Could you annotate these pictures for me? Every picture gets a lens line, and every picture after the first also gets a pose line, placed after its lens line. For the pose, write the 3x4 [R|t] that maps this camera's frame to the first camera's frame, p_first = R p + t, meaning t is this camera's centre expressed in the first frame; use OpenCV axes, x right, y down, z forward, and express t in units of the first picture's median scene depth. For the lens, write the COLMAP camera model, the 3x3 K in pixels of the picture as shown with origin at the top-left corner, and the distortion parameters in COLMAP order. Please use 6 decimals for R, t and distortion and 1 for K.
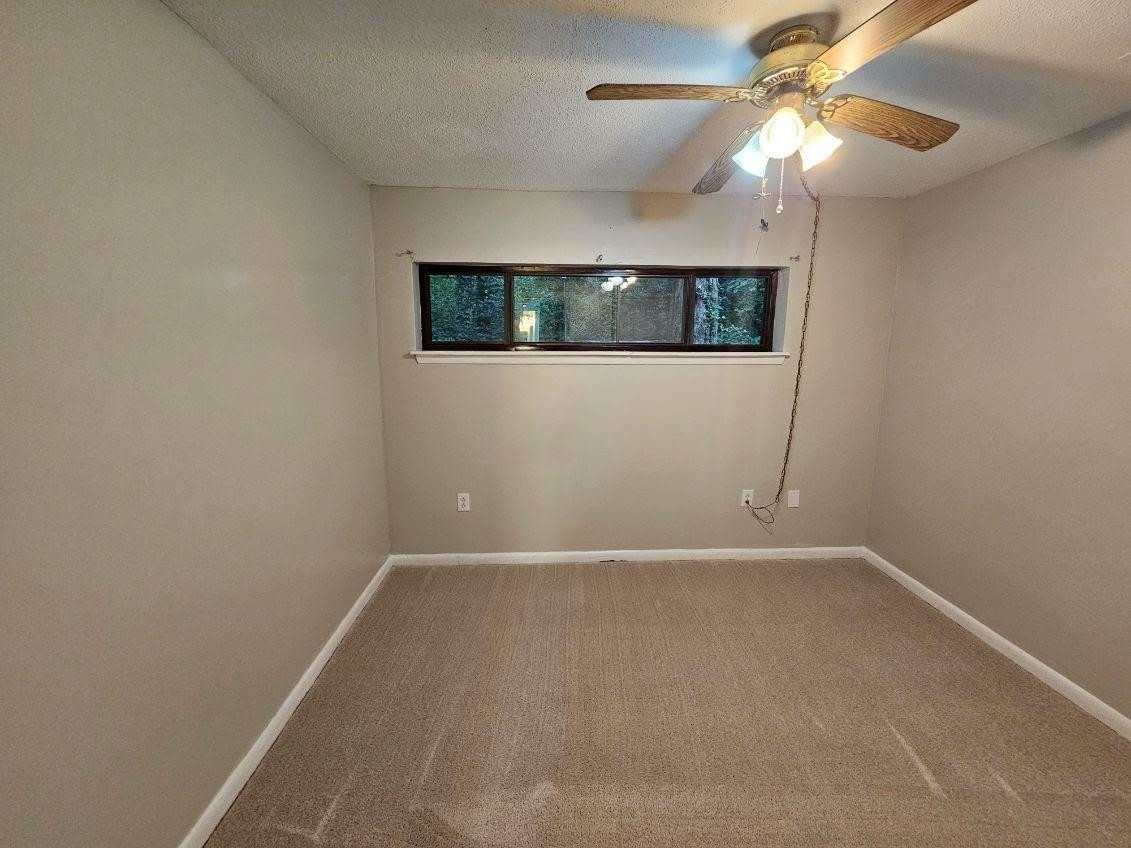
lens RADIAL K [[462.7, 0, 570.8], [0, 462.7, 426.2], [0, 0, 1]] dist [-0.004354, -0.000082]
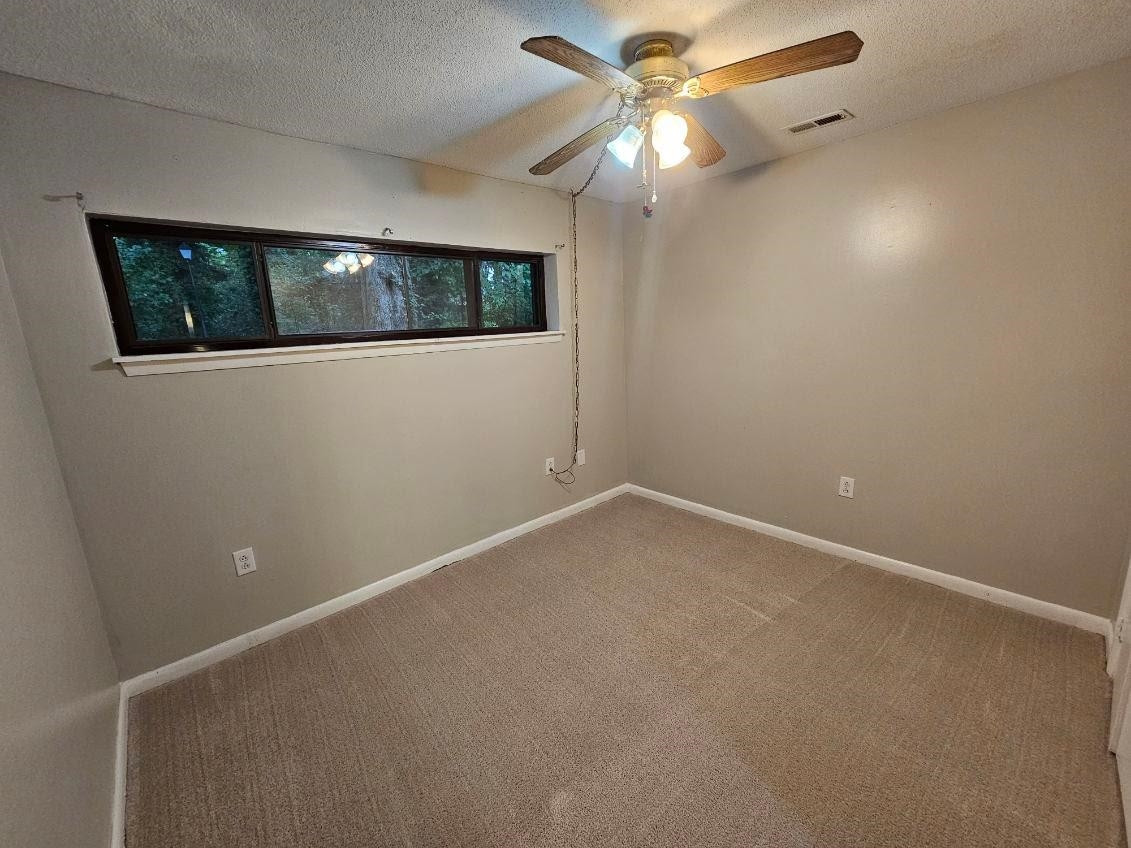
lens RADIAL K [[462.7, 0, 560.5], [0, 462.7, 426.1], [0, 0, 1]] dist [-0.004354, -0.000082]
pose [[0.767046, -0.174779, 0.617327, -0.261461], [0.162213, 0.983750, 0.076967, -0.018014], [-0.620747, 0.041101, 0.782933, 0.126353]]
